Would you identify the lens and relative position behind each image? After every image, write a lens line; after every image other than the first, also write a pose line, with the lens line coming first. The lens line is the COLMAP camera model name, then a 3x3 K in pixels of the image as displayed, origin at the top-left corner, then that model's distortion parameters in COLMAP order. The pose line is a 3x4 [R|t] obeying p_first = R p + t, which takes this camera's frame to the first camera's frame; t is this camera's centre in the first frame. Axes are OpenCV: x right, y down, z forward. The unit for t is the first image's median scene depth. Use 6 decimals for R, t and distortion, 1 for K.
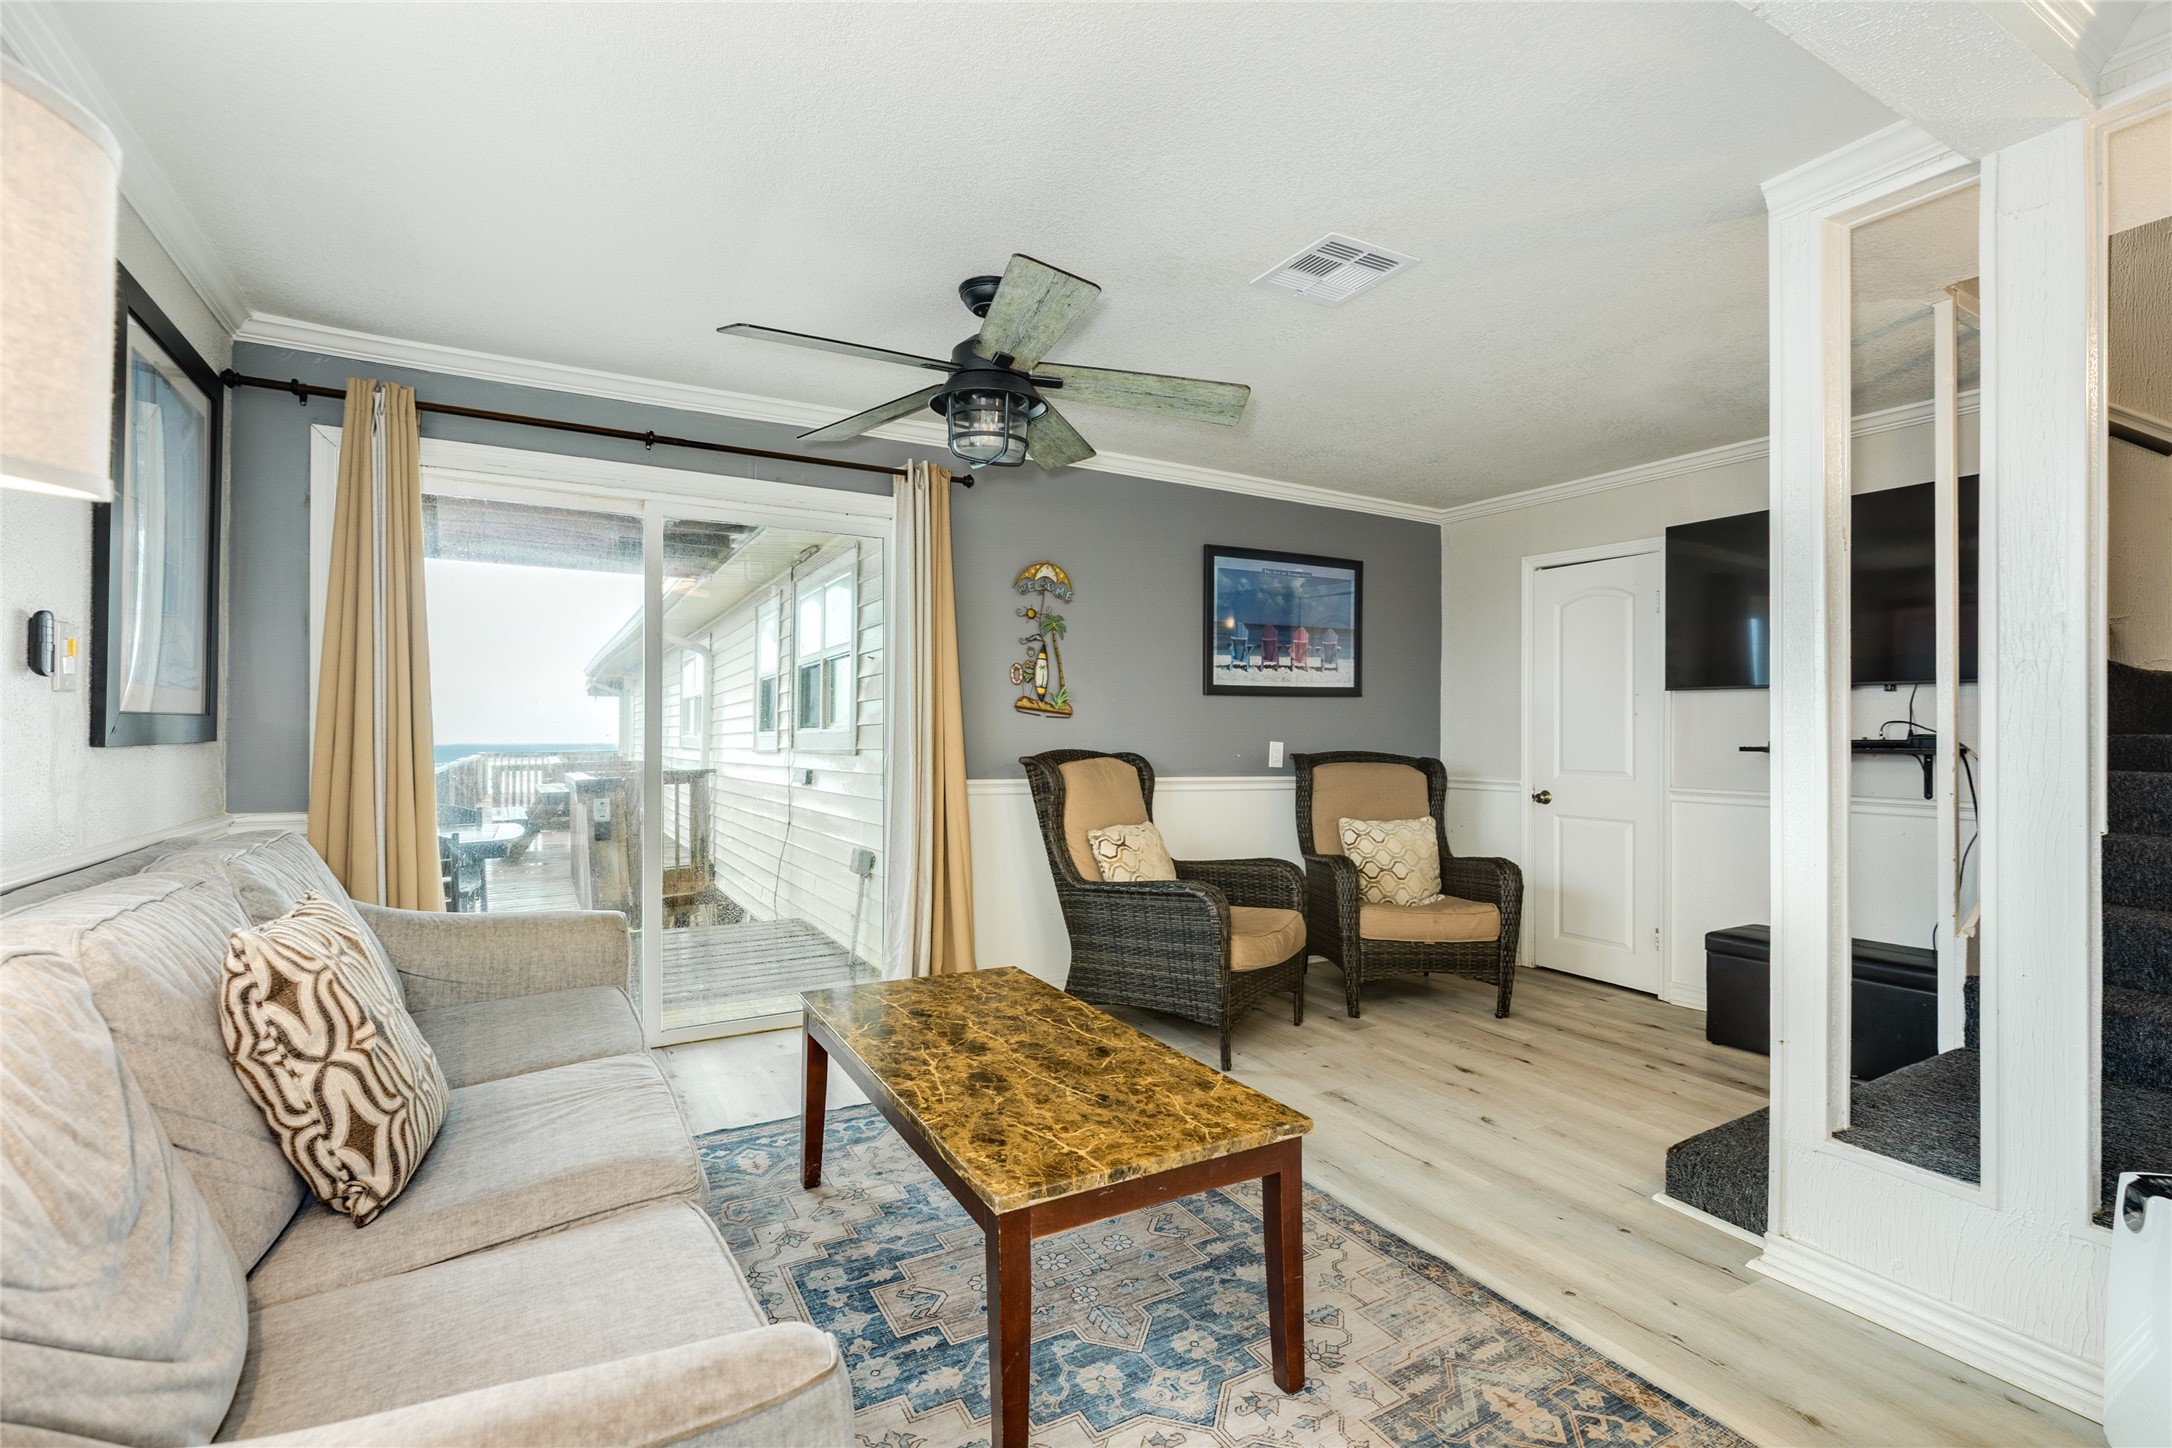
lens RADIAL K [[971.9, 0, 1083.2], [0, 971.9, 728.8], [0, 0, 1]] dist [0.003660, 0.000524]
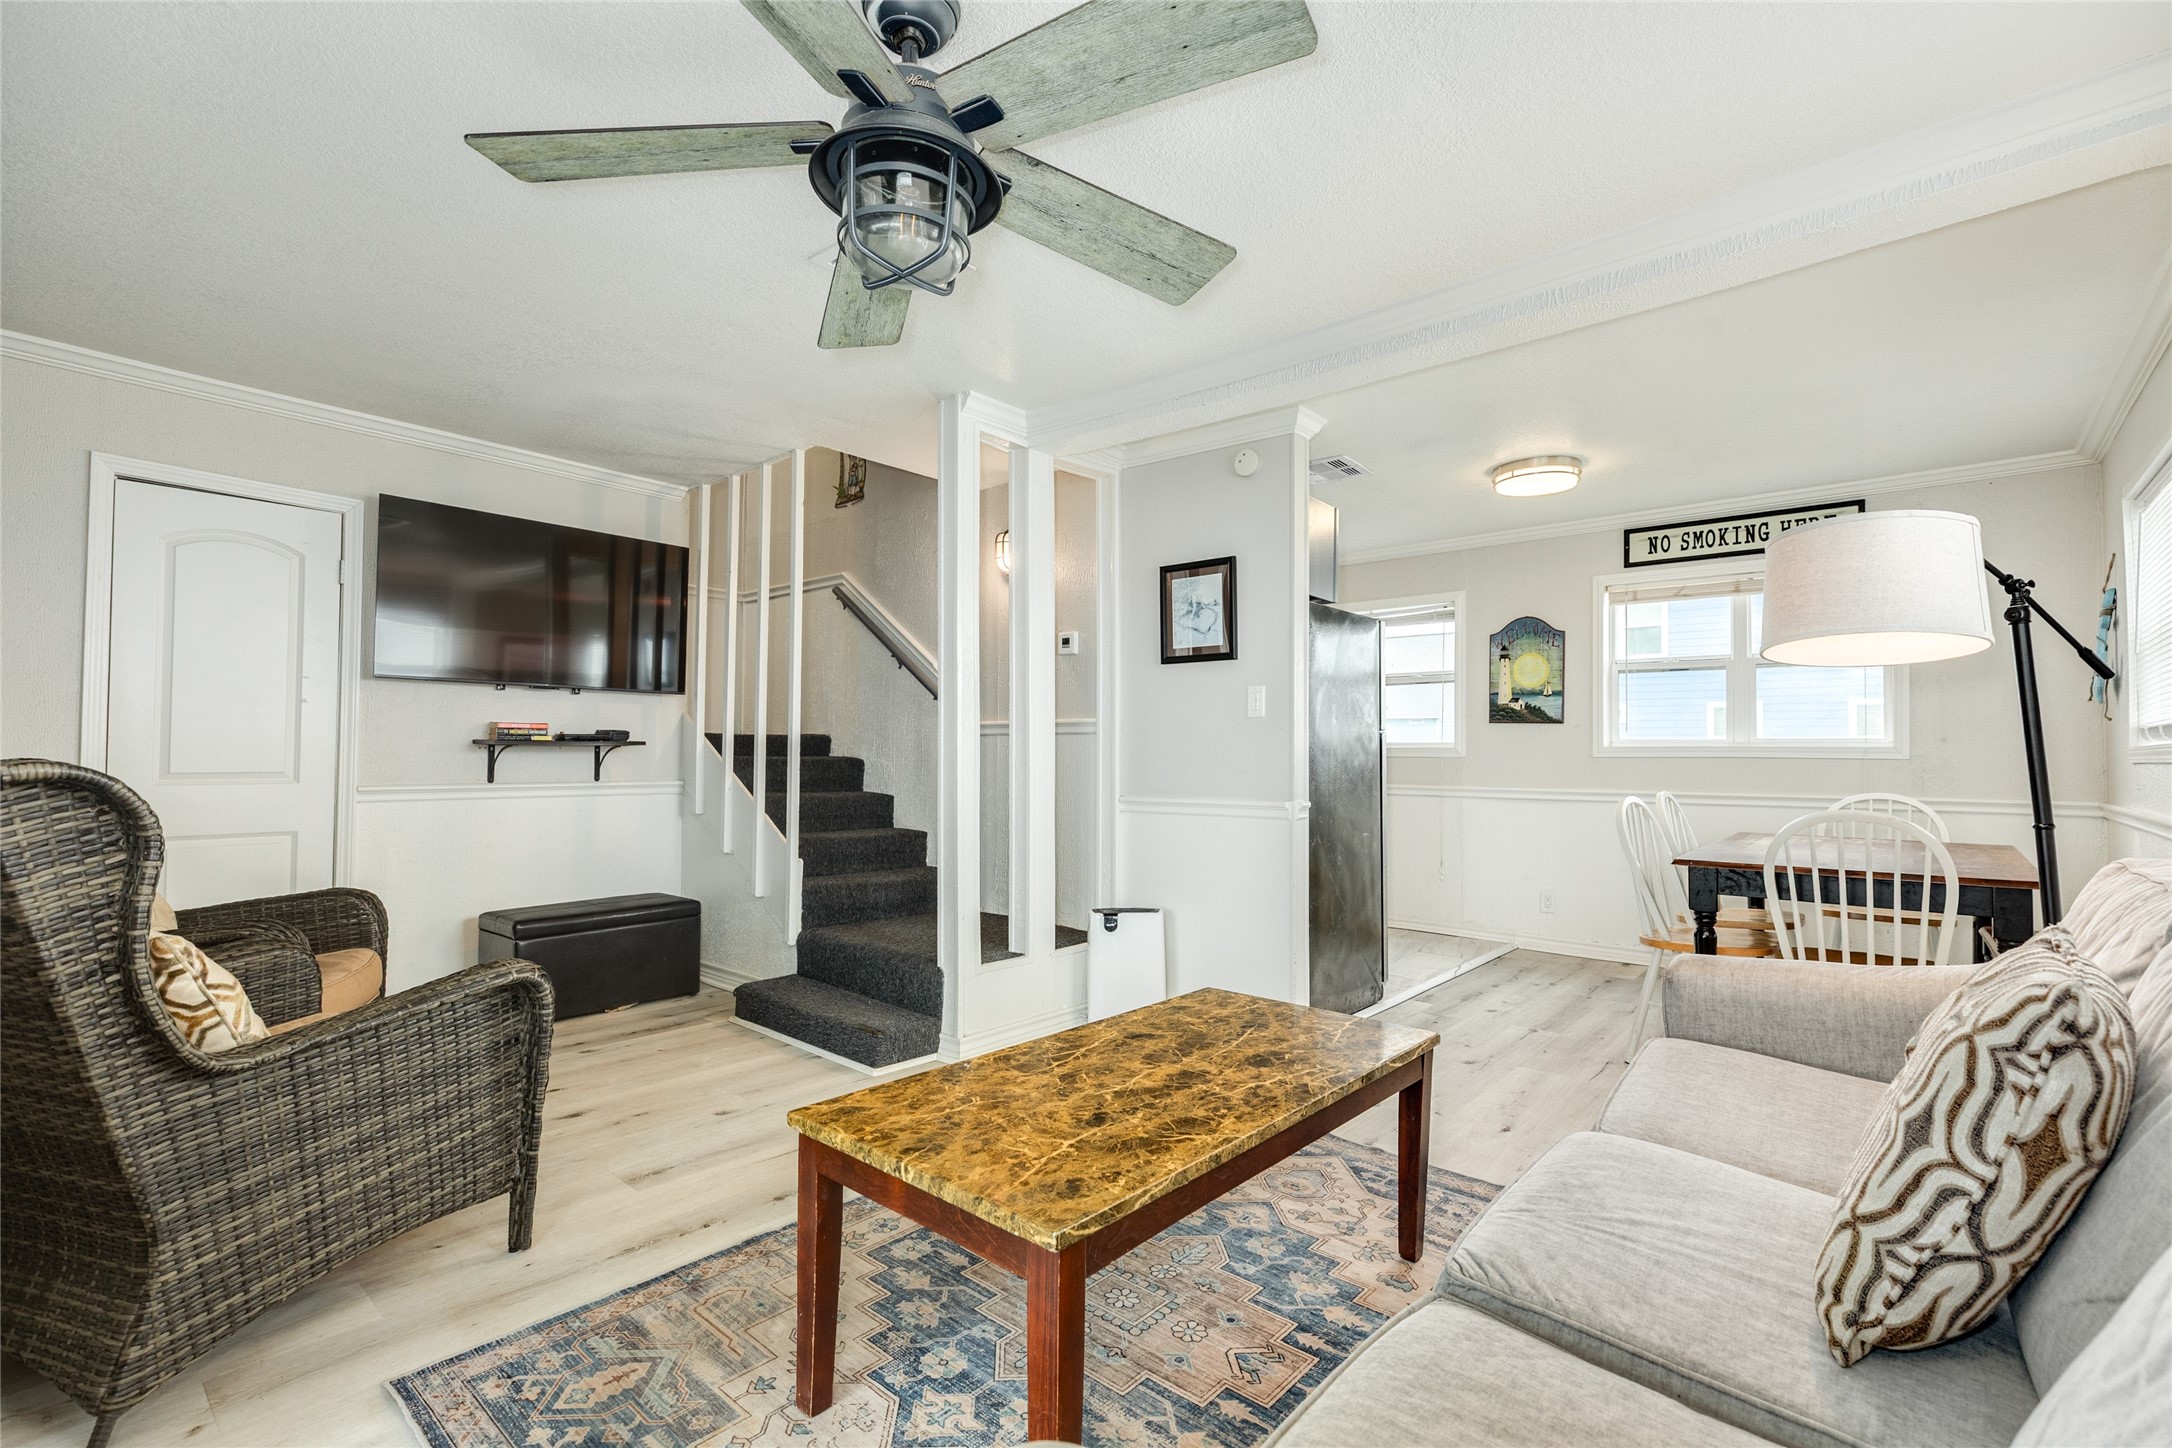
lens RADIAL K [[971.9, 0, 1087.1], [0, 971.9, 727.1], [0, 0, 1]] dist [0.003660, 0.000524]
pose [[-0.325967, 0.012941, 0.945293, -0.960104], [-0.012913, 0.999752, -0.018140, 0.031642], [-0.945293, -0.018119, -0.325719, 1.445281]]
